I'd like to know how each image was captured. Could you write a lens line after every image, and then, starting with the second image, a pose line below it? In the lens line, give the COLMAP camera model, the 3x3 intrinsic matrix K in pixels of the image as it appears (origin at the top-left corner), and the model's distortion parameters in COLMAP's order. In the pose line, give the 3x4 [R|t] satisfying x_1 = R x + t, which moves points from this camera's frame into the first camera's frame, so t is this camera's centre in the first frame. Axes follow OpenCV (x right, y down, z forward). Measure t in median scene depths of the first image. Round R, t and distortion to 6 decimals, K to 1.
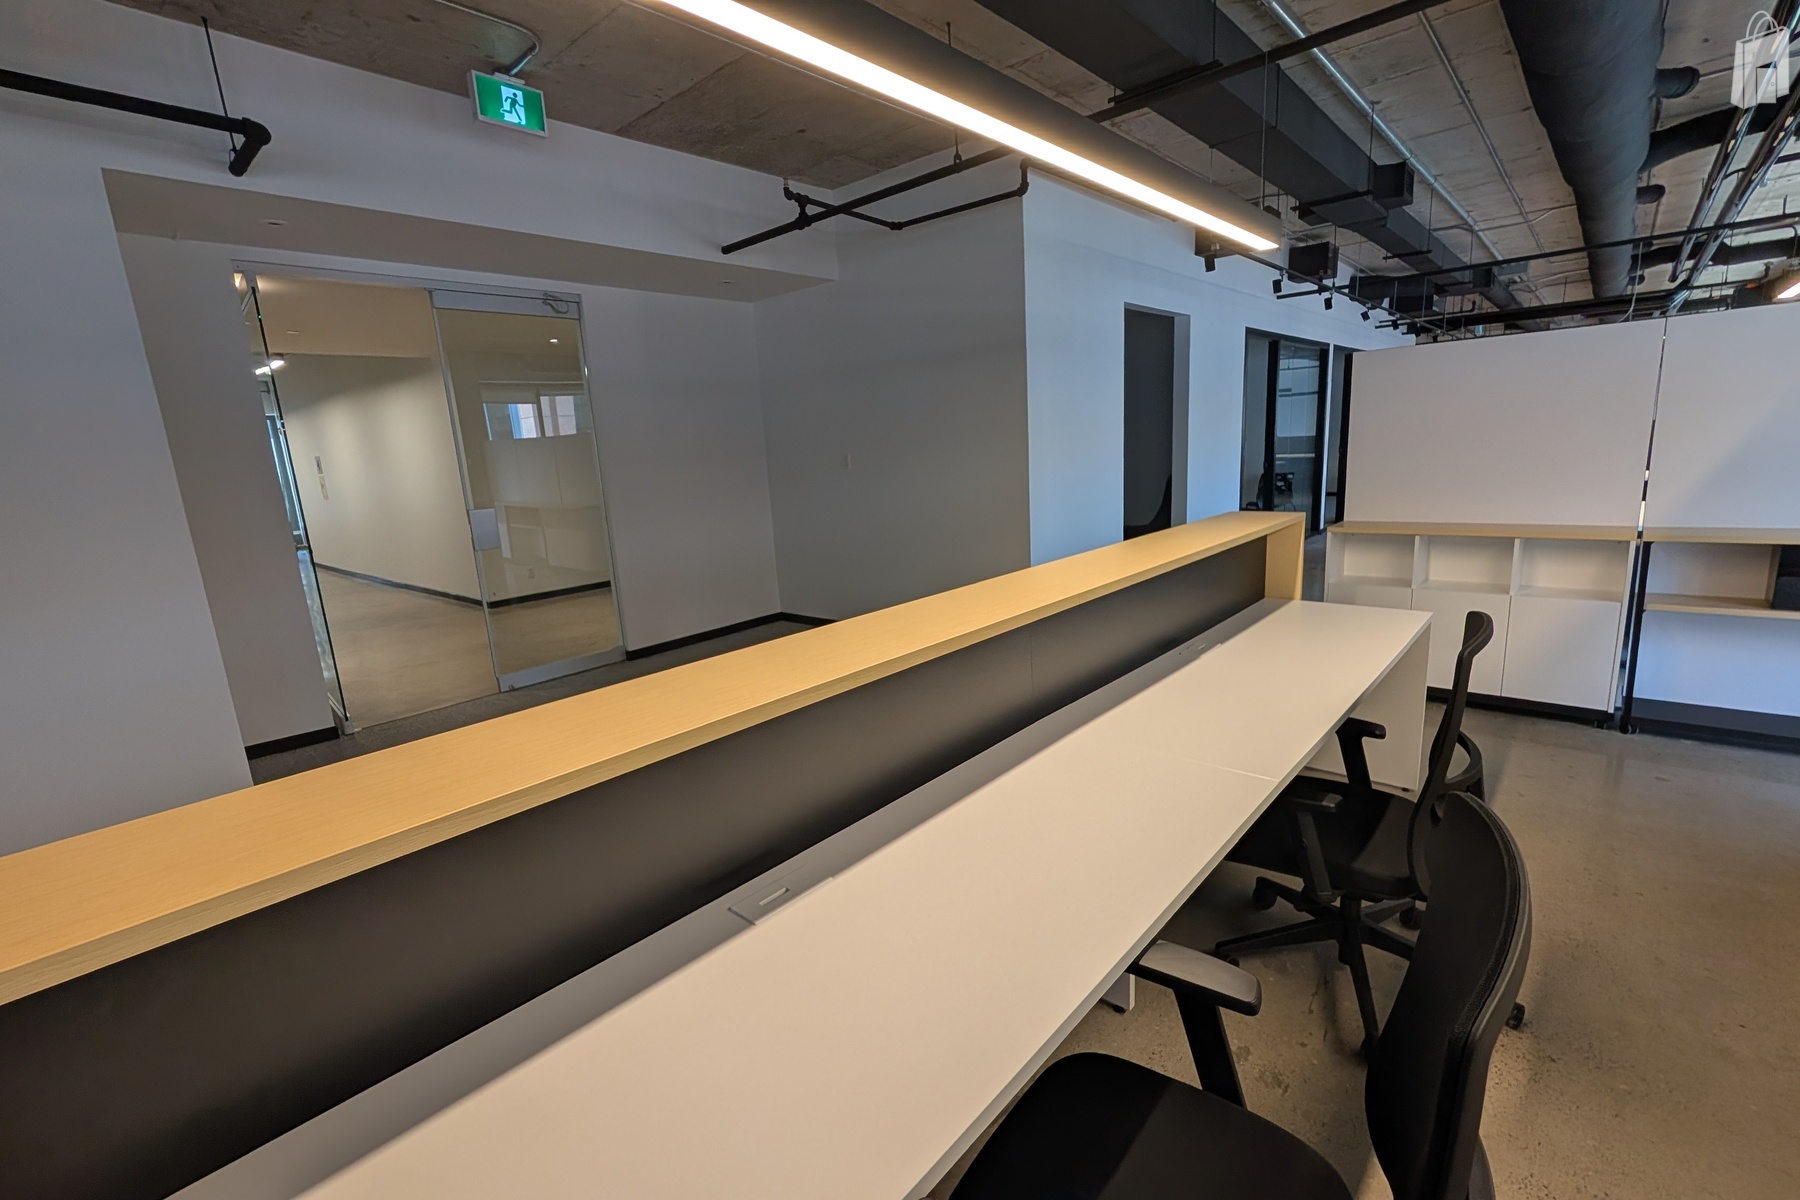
lens RADIAL K [[778.9, 0, 900.9], [0, 778.9, 608.2], [0, 0, 1]] dist [0.002127, -0.000323]
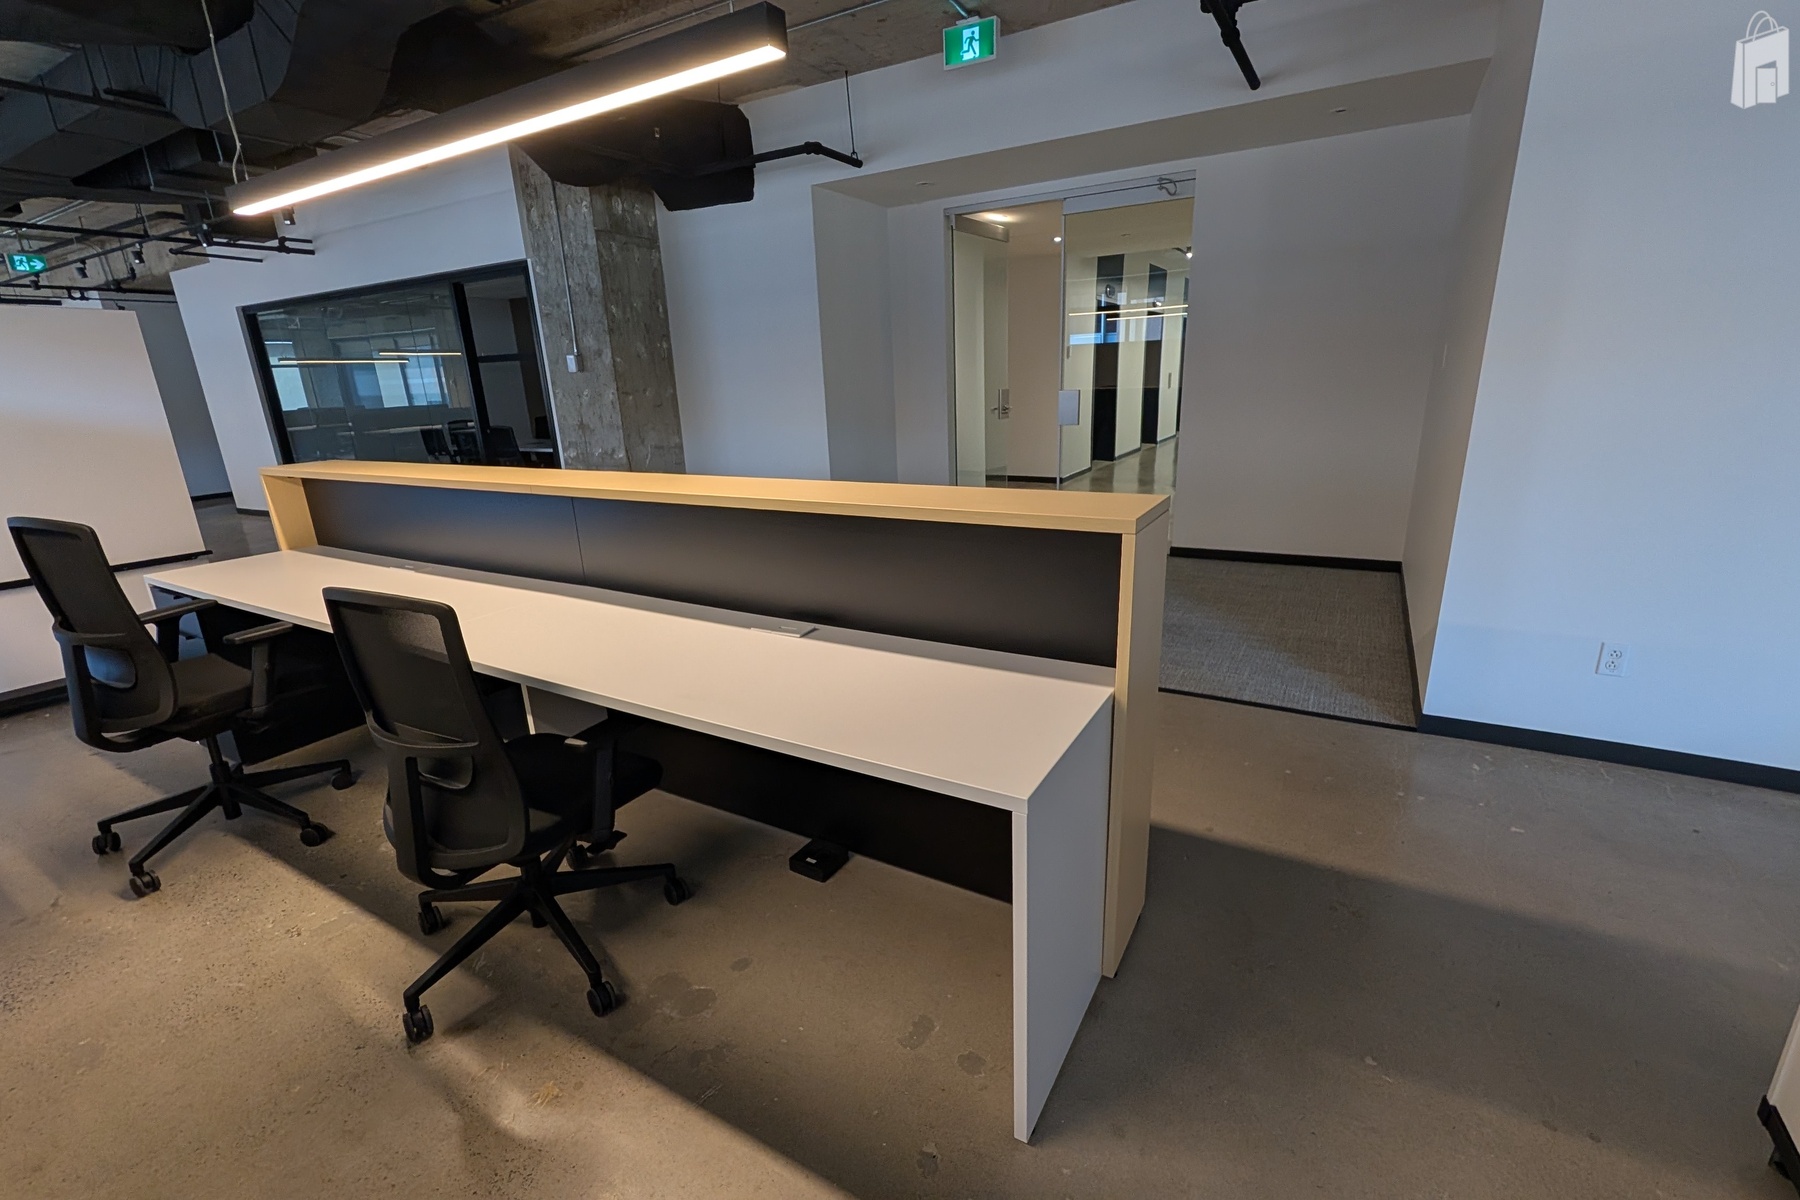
lens RADIAL K [[778.9, 0, 900.9], [0, 778.9, 608.2], [0, 0, 1]] dist [0.002127, -0.000323]
pose [[0.204746, 0.330148, -0.921456, 0.693482], [-0.177208, 0.938346, 0.296824, -0.138487], [0.962640, 0.102516, 0.250627, 0.555881]]
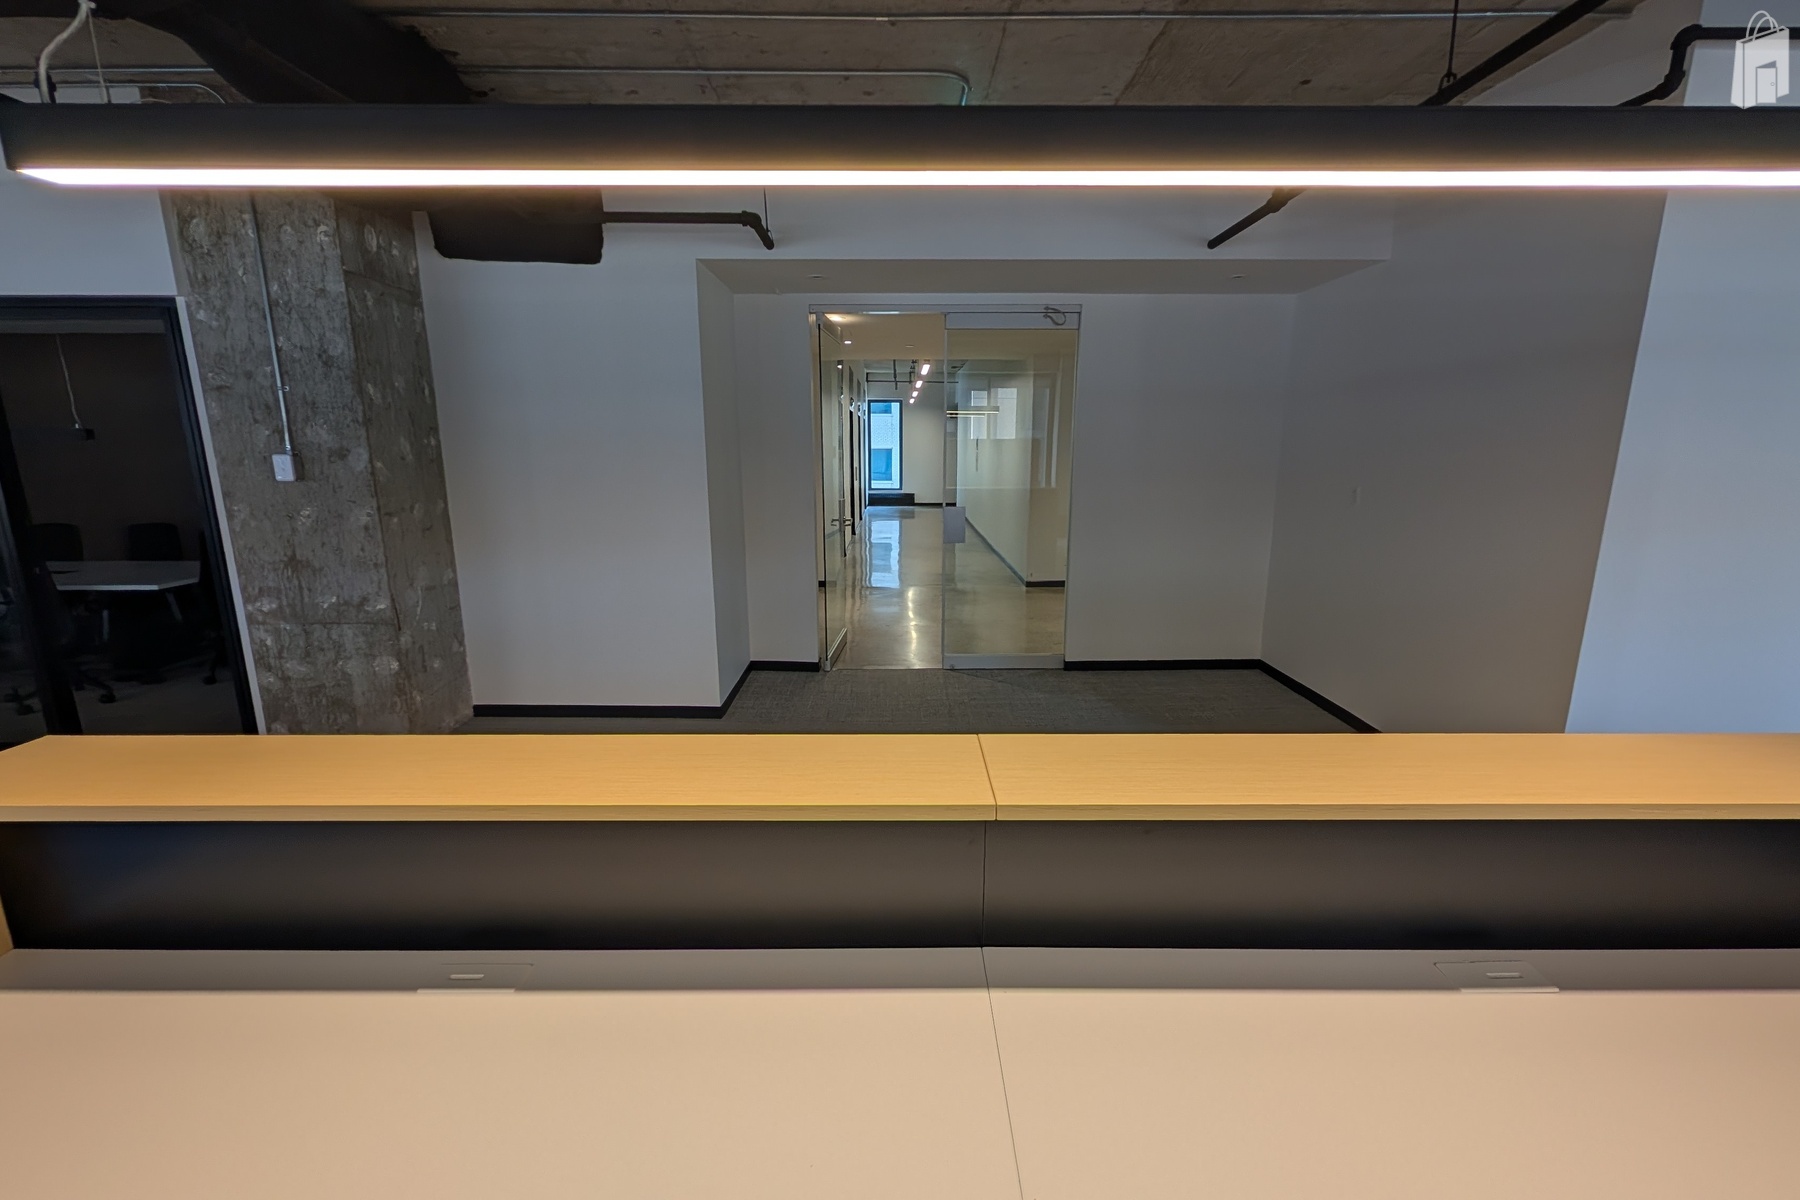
lens RADIAL K [[778.9, 0, 900.9], [0, 778.9, 608.2], [0, 0, 1]] dist [0.002127, -0.000323]
pose [[0.670382, 0.212294, -0.710999, 0.269640], [-0.191515, 0.975236, 0.110618, -0.107287], [0.716876, 0.062011, 0.694438, 0.199902]]
